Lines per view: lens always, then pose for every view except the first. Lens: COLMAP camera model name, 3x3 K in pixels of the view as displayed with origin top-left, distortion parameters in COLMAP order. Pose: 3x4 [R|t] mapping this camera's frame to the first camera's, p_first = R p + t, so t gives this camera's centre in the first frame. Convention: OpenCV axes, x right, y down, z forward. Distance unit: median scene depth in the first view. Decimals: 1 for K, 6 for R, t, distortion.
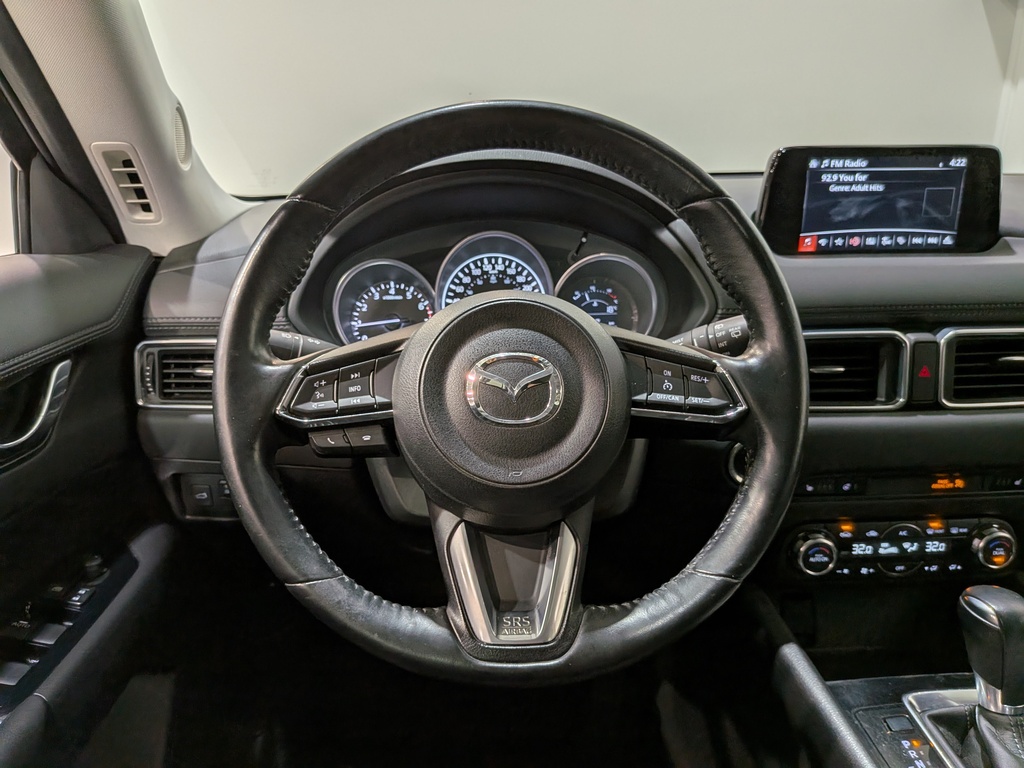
lens RADIAL K [[754.8, 0, 482.1], [0, 754.8, 389.9], [0, 0, 1]] dist [0.053971, -0.095073]
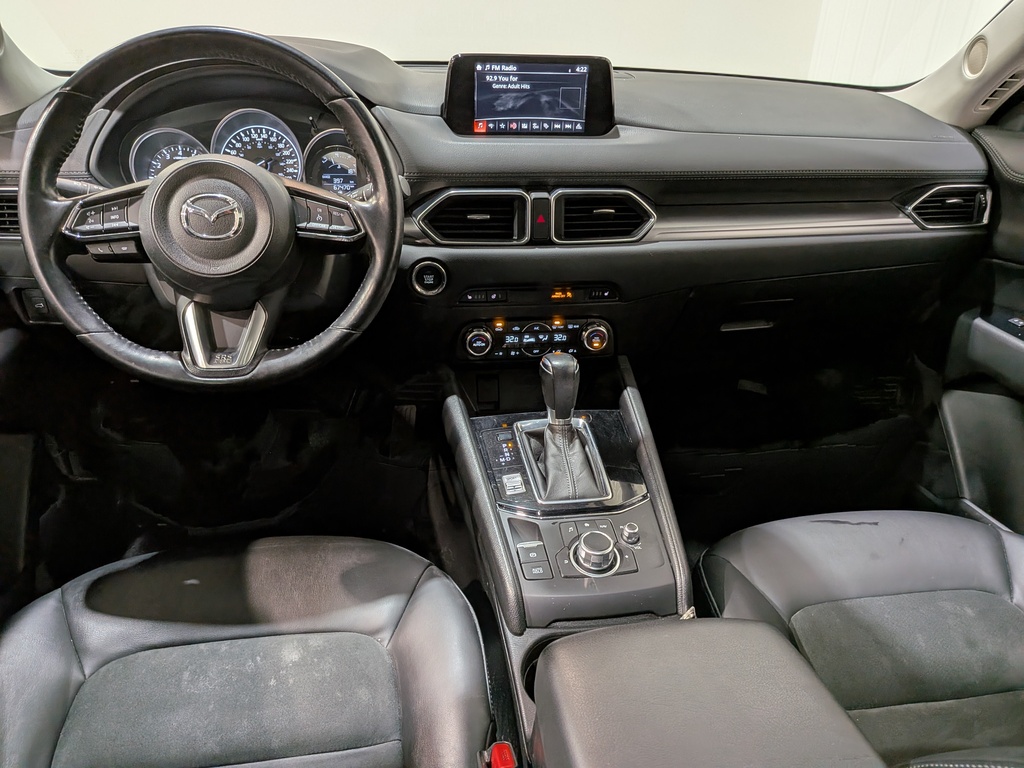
lens RADIAL K [[754.8, 0, 514.5], [0, 754.8, 402.4], [0, 0, 1]] dist [0.053971, -0.095073]
pose [[0.989982, -0.020300, 0.139727, 0.298687], [-0.005599, 0.983187, 0.182515, 0.059149], [-0.141082, -0.181469, 0.973224, -0.511948]]
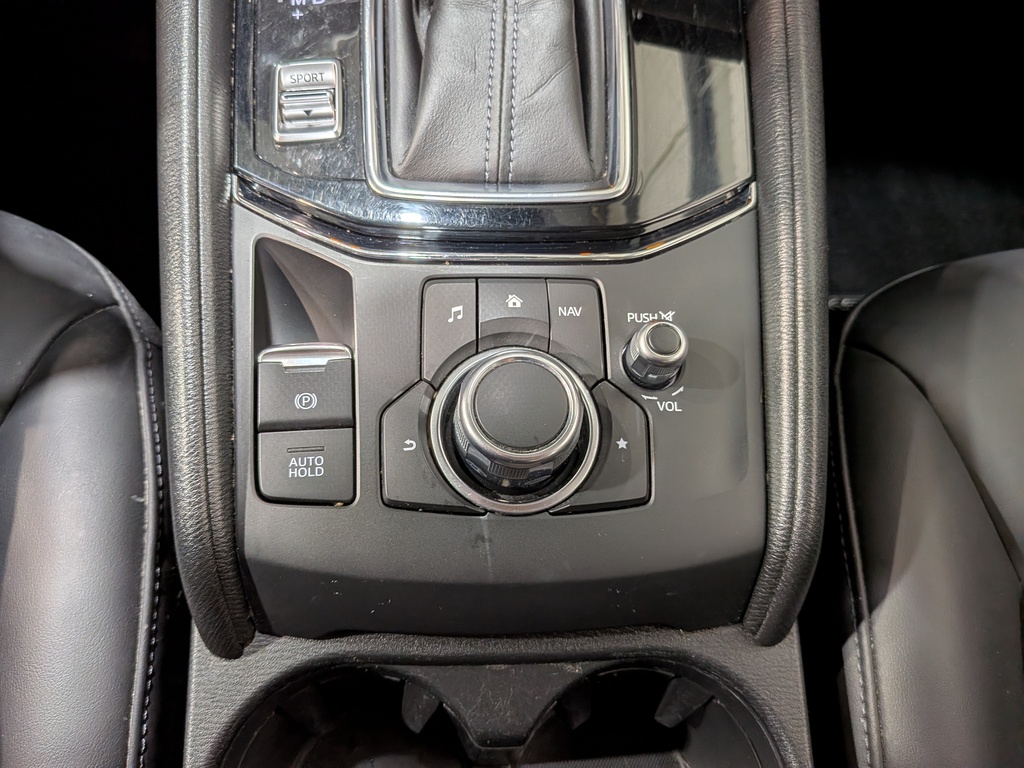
lens RADIAL K [[754.8, 0, 502.2], [0, 754.8, 413.6], [0, 0, 1]] dist [0.053971, -0.095073]
pose [[0.997016, 0.030568, 0.070891, 0.555114], [-0.073087, 0.669494, 0.739213, 0.250331], [-0.024865, -0.742188, 0.669730, 0.359388]]
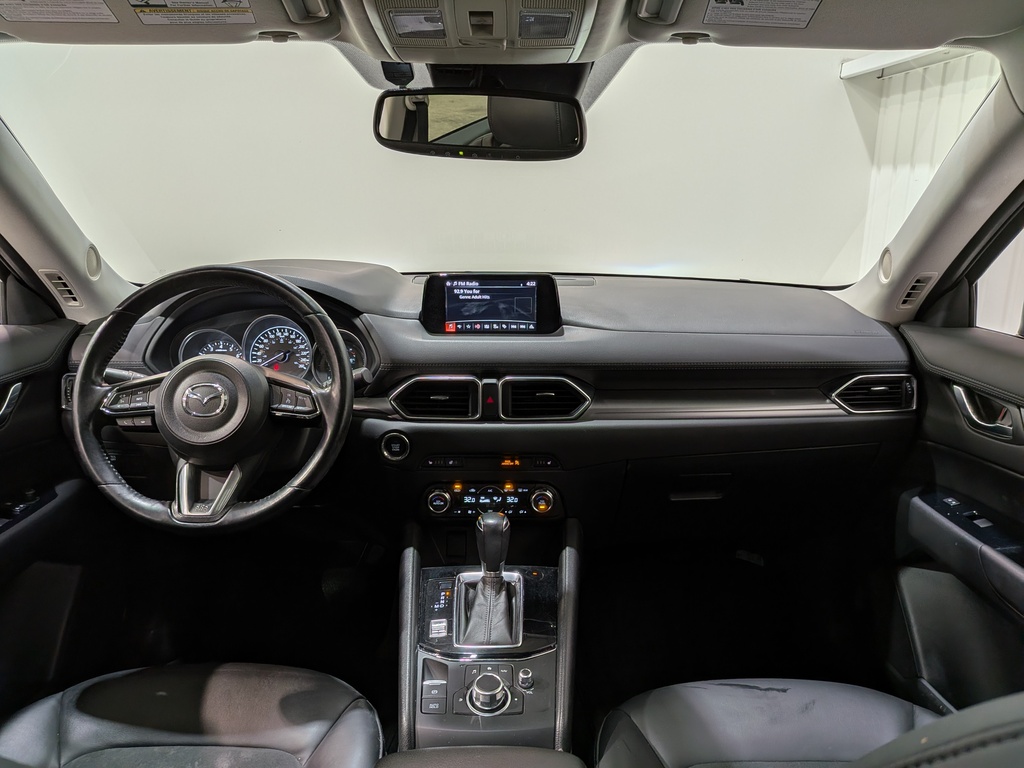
lens RADIAL K [[754.8, 0, 513.2], [0, 754.8, 385.2], [0, 0, 1]] dist [0.053971, -0.095073]
pose [[0.999630, 0.024601, -0.011578, 0.632391], [-0.025140, 0.998481, -0.049027, 0.027145], [0.010354, 0.049300, 0.998730, -0.788709]]
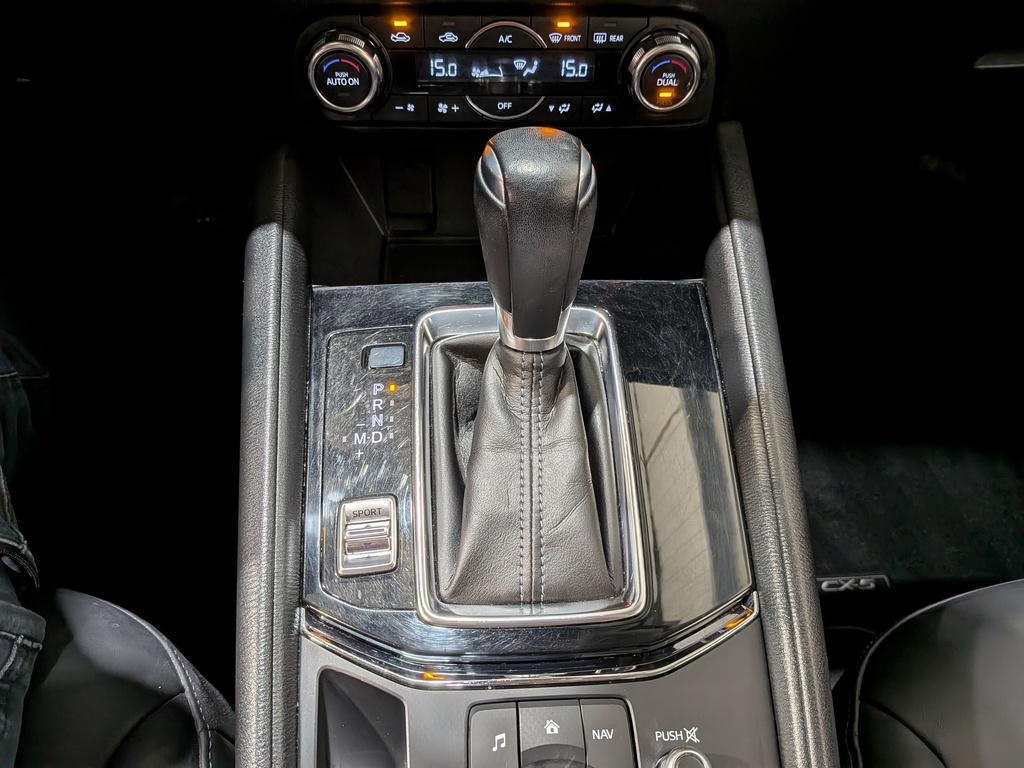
lens RADIAL K [[745.5, 0, 518.1], [0, 745.5, 403.5], [0, 0, 1]] dist [0.019843, -0.031670]
pose [[0.998335, 0.009478, 0.056897, 0.543058], [-0.038001, 0.850154, 0.525160, 0.129504], [-0.043394, -0.526448, 0.849099, 0.396791]]
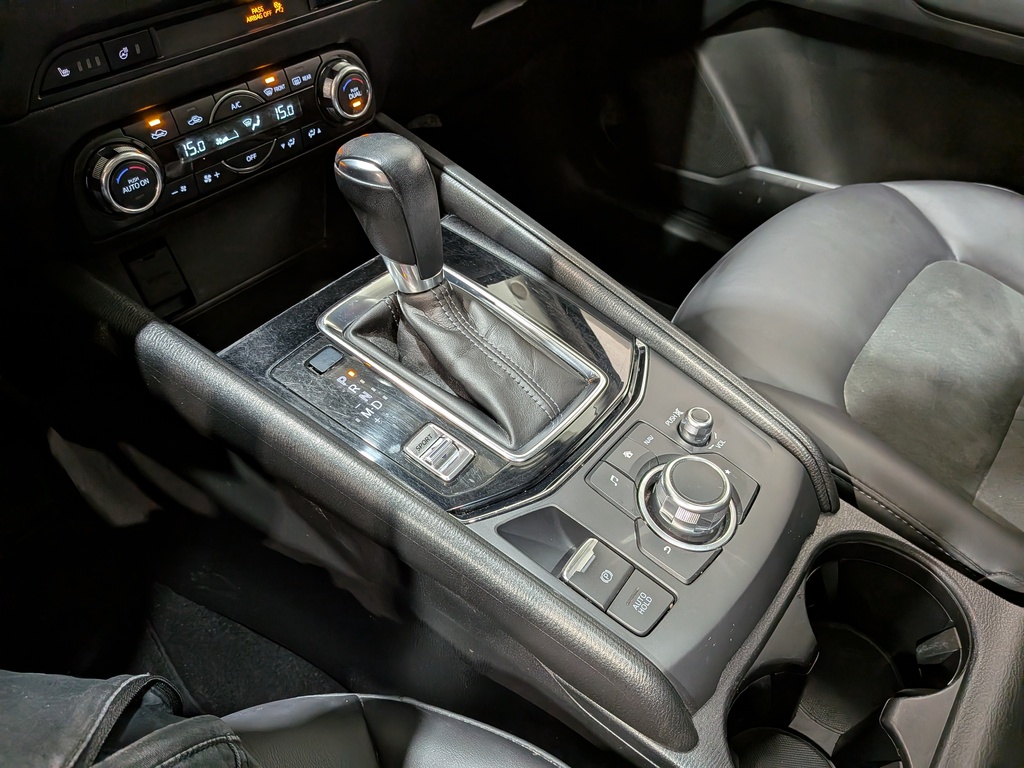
lens RADIAL K [[754.8, 0, 518.5], [0, 754.8, 378.9], [0, 0, 1]] dist [0.053971, -0.095073]
pose [[0.642586, -0.499703, 0.580845, 0.199425], [0.193832, 0.839429, 0.507728, 0.098367], [-0.741291, -0.213673, 0.636264, 0.327657]]
